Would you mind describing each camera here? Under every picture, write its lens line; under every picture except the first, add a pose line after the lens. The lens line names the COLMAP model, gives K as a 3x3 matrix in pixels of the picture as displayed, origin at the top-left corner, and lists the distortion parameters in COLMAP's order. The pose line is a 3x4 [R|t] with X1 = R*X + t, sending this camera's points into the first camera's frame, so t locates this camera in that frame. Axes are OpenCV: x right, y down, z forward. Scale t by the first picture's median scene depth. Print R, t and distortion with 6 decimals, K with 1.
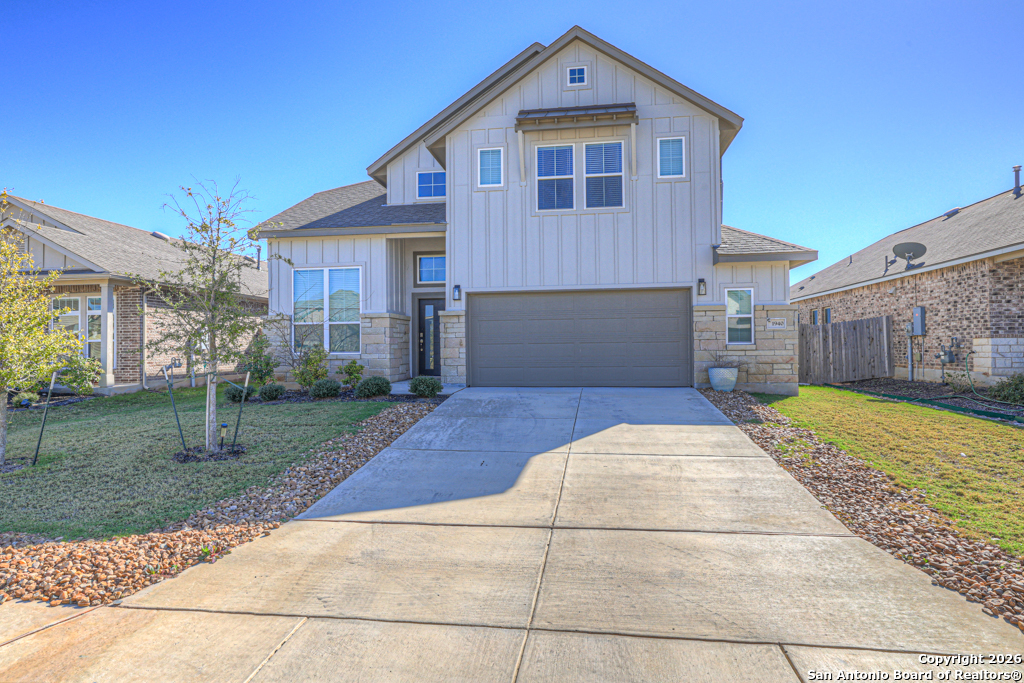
lens RADIAL K [[574.7, 0, 493.2], [0, 574.7, 341.8], [0, 0, 1]] dist [0.017794, 0.007985]
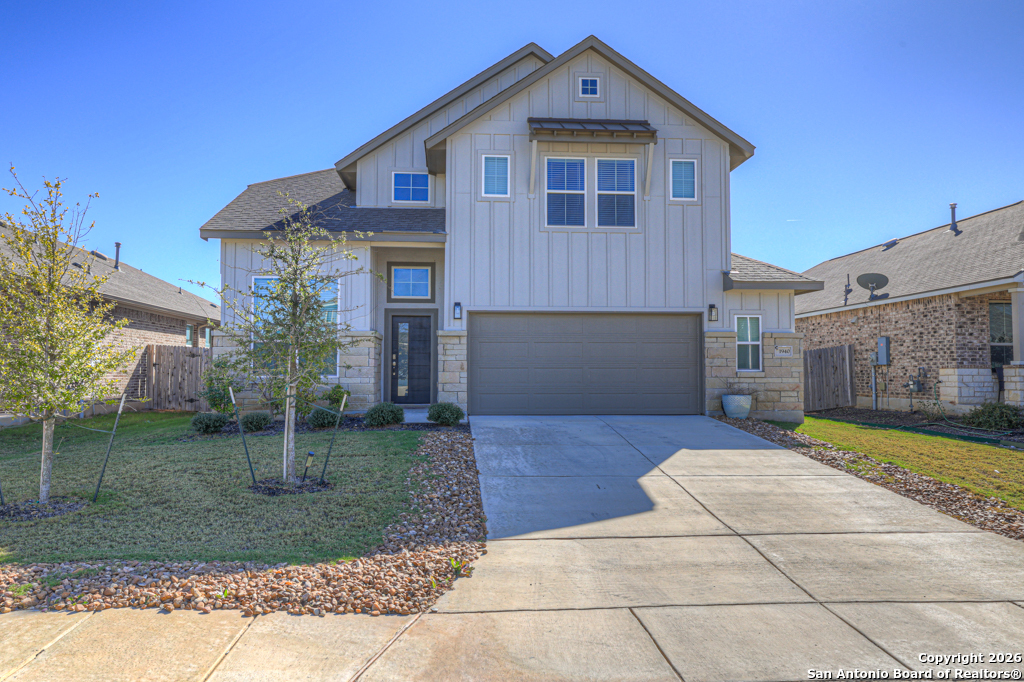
lens RADIAL K [[703.0, 0, 488.0], [0, 703.0, 346.0], [0, 0, 1]] dist [0.066061, -0.009718]
pose [[0.976378, 0.018436, 0.215283, -0.262122], [-0.012214, 0.999469, -0.030193, 0.002643], [-0.215725, 0.026850, 0.976085, -0.092665]]
